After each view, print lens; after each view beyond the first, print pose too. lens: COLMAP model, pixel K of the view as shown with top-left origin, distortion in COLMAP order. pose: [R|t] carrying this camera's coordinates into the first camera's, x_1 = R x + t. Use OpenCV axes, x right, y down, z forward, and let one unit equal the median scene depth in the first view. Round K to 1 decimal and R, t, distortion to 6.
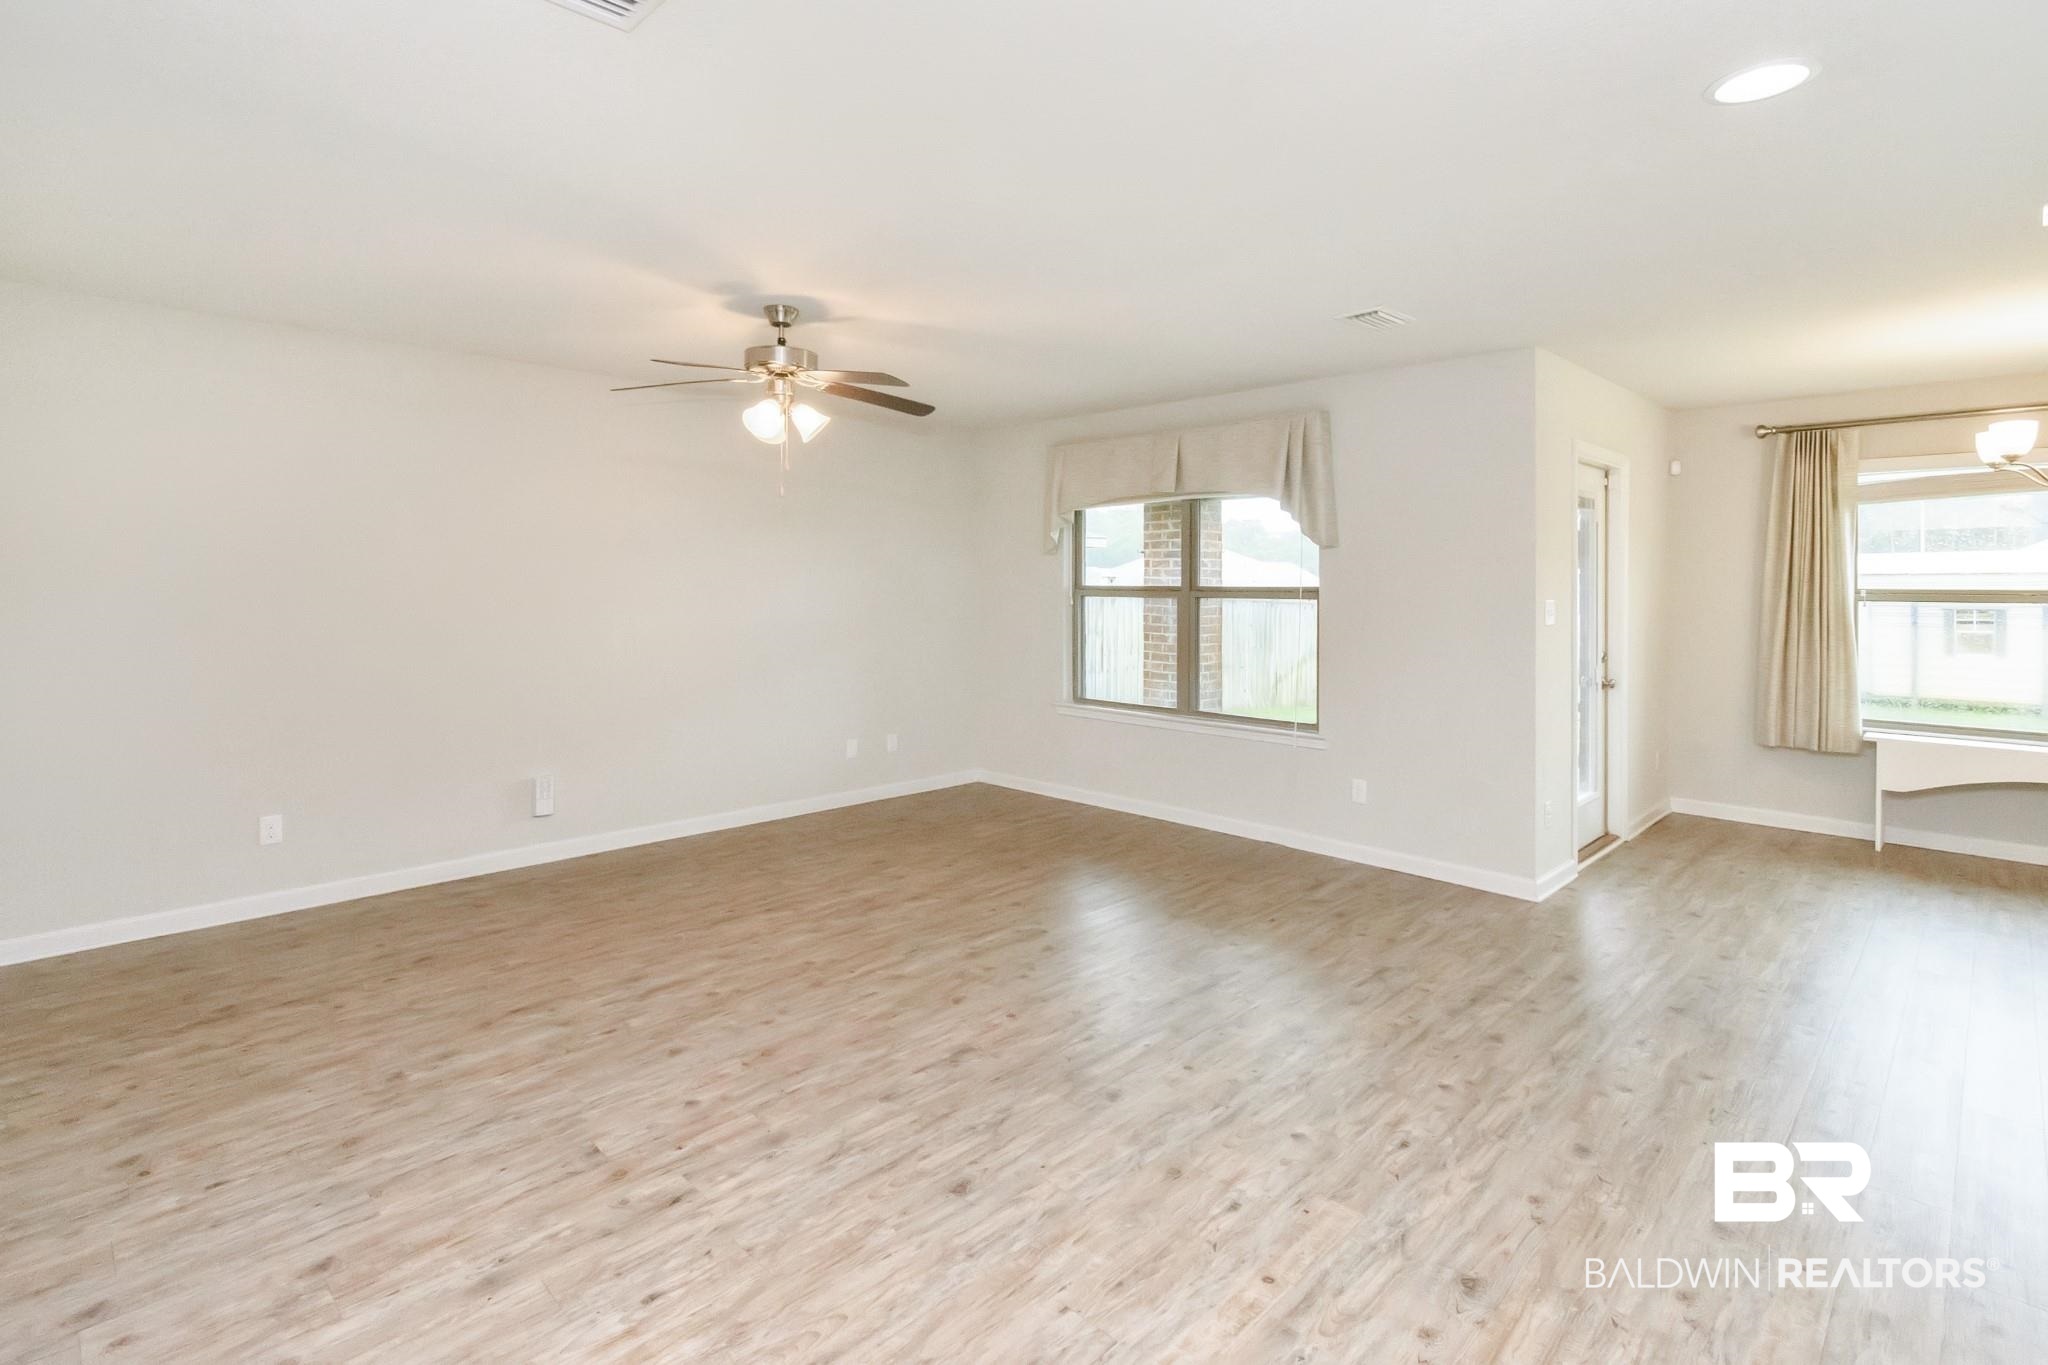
lens RADIAL K [[991.8, 0, 1021.3], [0, 991.8, 579.3], [0, 0, 1]] dist [0.004779, -0.001283]
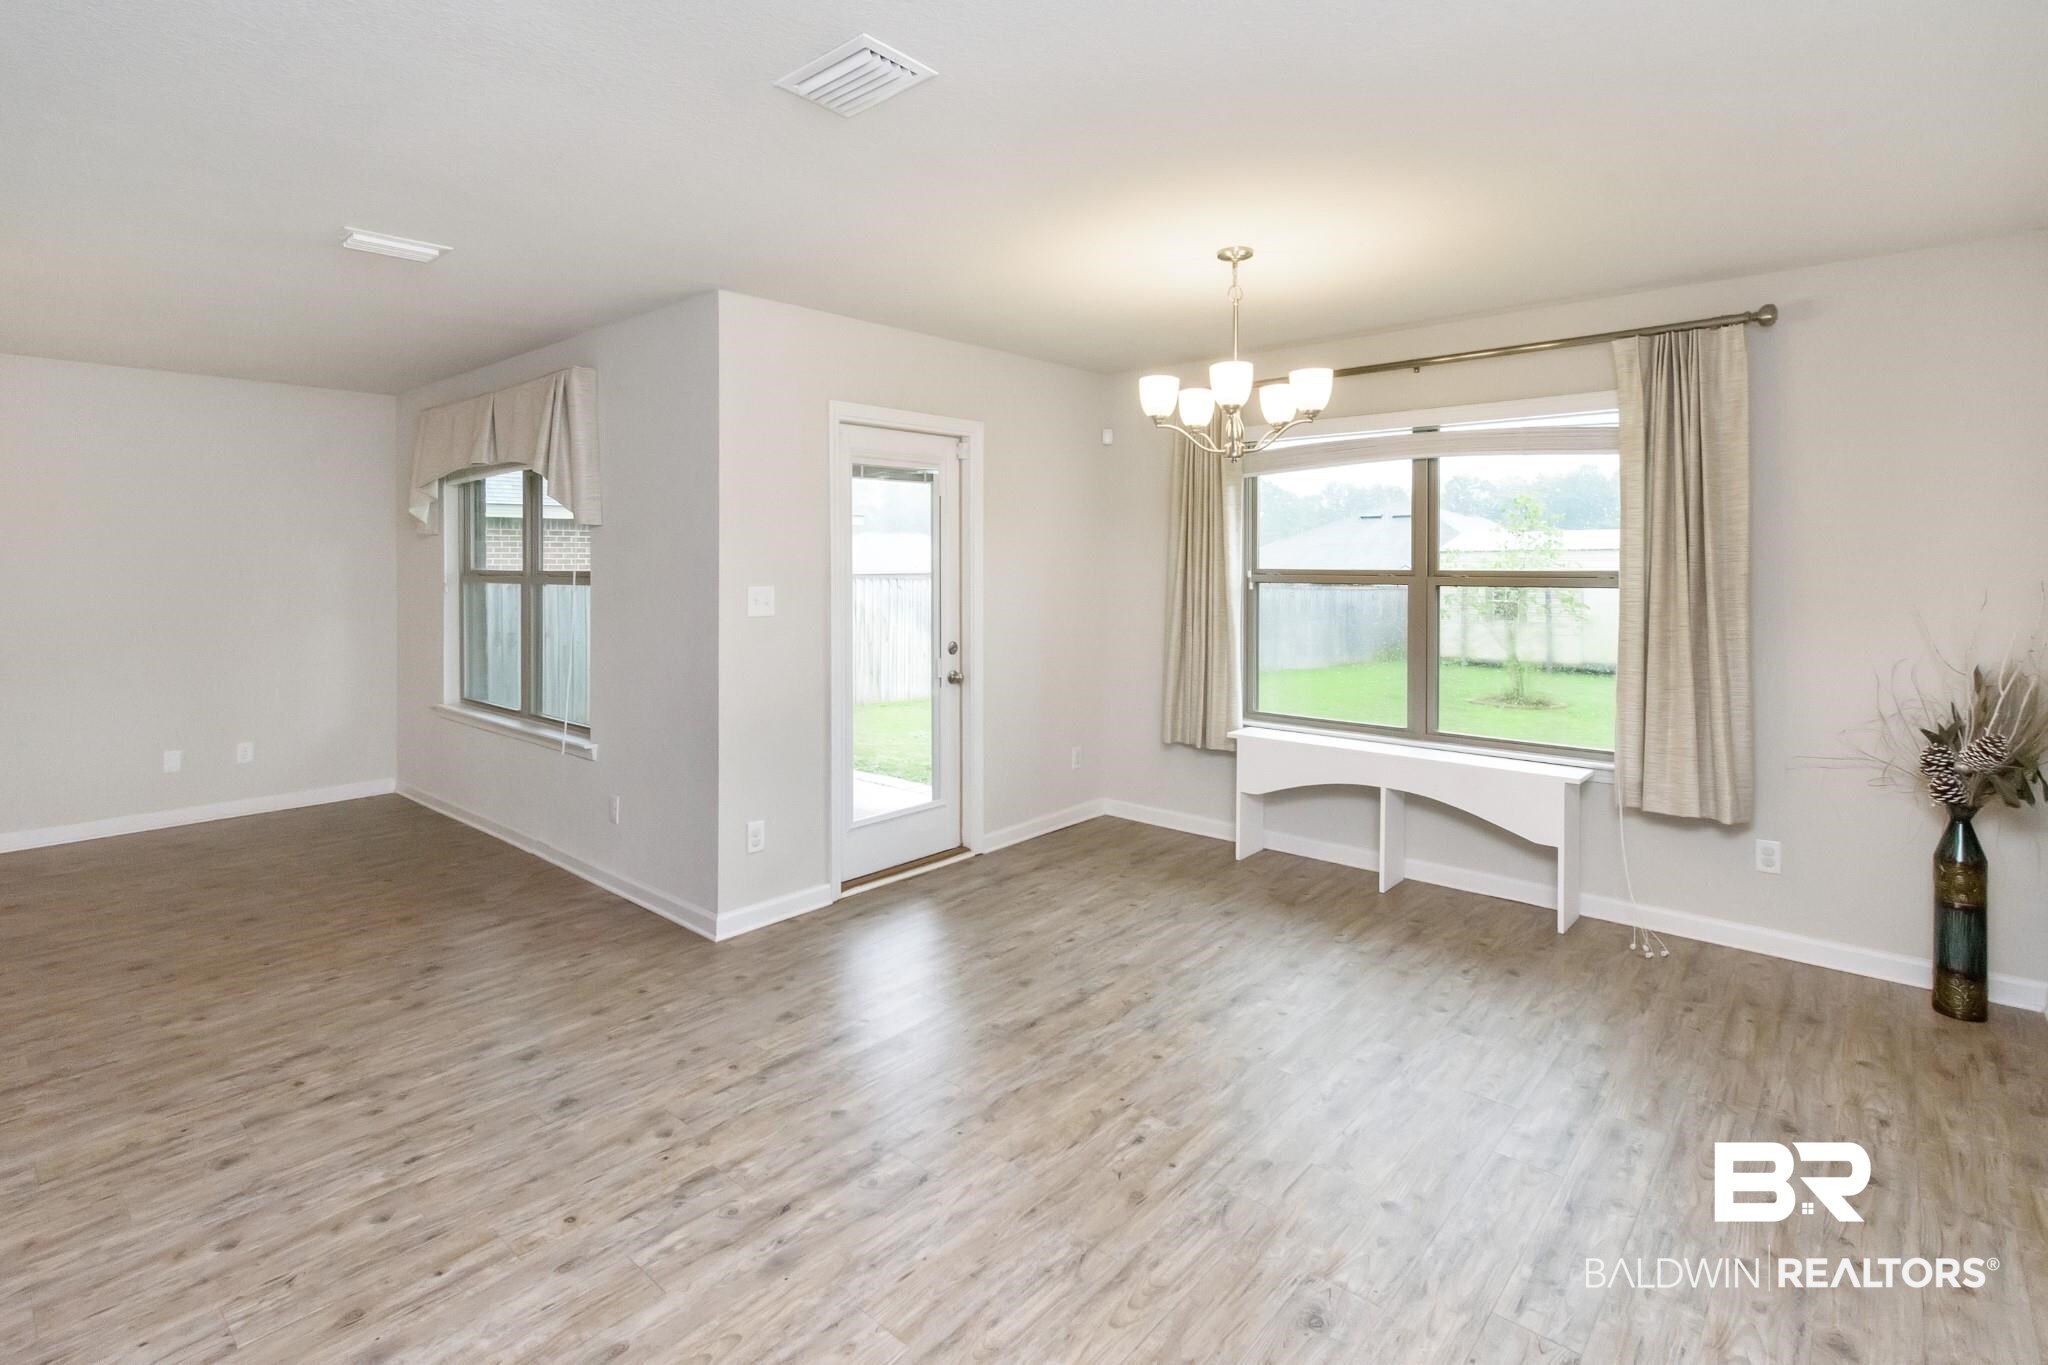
lens RADIAL K [[991.8, 0, 1022.3], [0, 991.8, 566.0], [0, 0, 1]] dist [0.004779, -0.001283]
pose [[0.998215, -0.007211, 0.059293, 0.717846], [0.006722, 0.999942, 0.008443, -0.002920], [-0.059350, -0.008029, 0.998205, 0.132298]]
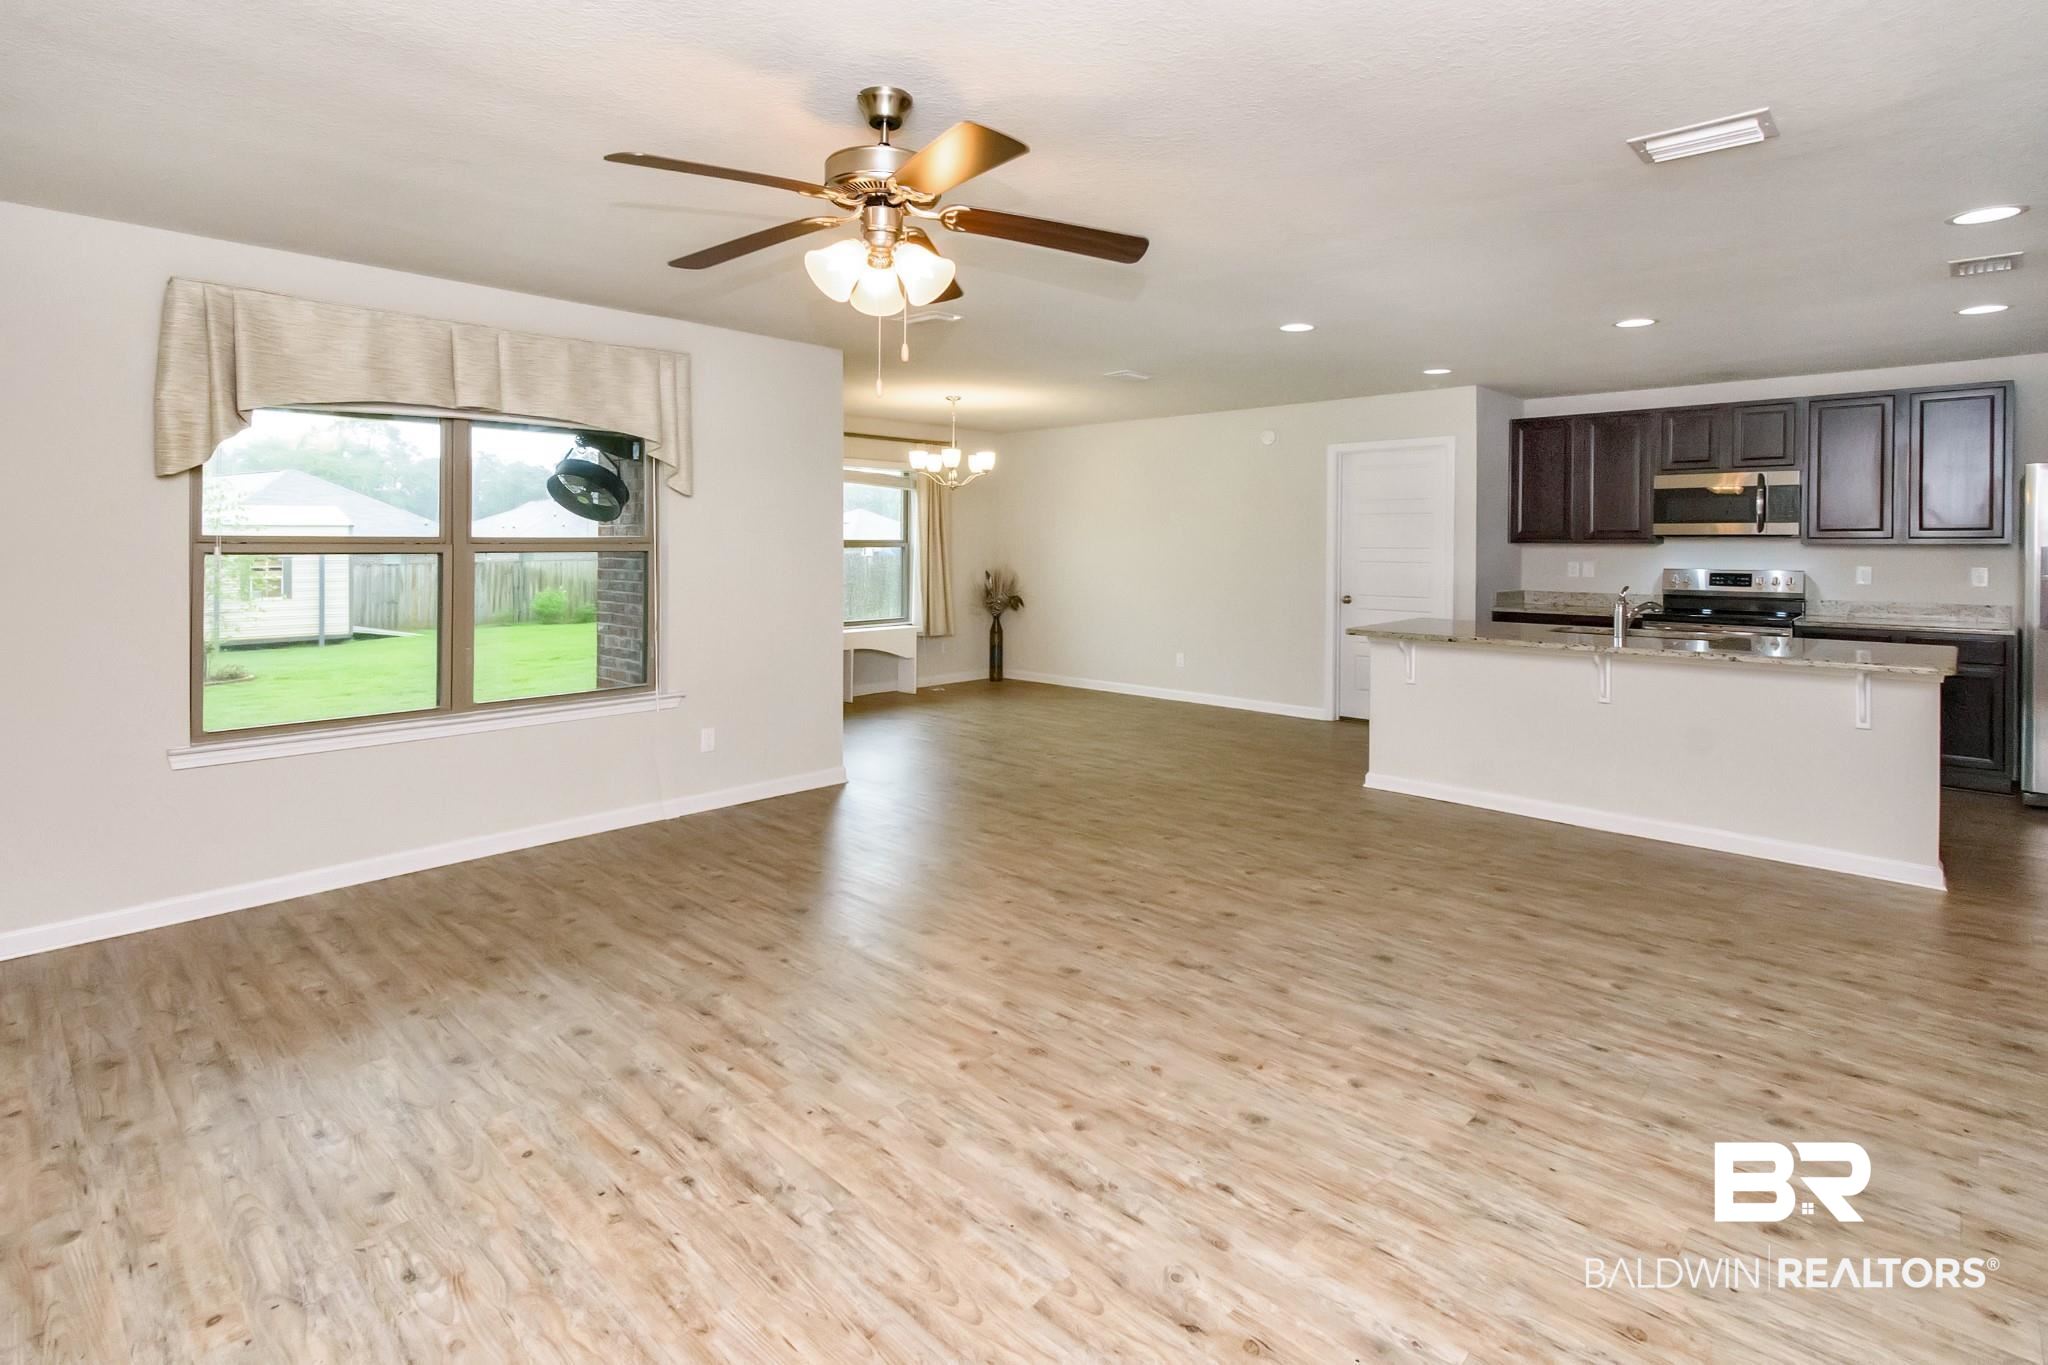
lens RADIAL K [[991.8, 0, 992.6], [0, 991.8, 535.6], [0, 0, 1]] dist [0.004779, -0.001283]
pose [[-0.010600, 0.000925, 0.999943, -0.776191], [-0.006461, 0.999979, -0.000993, 0.004265], [-0.999923, -0.006472, -0.010594, 0.826362]]
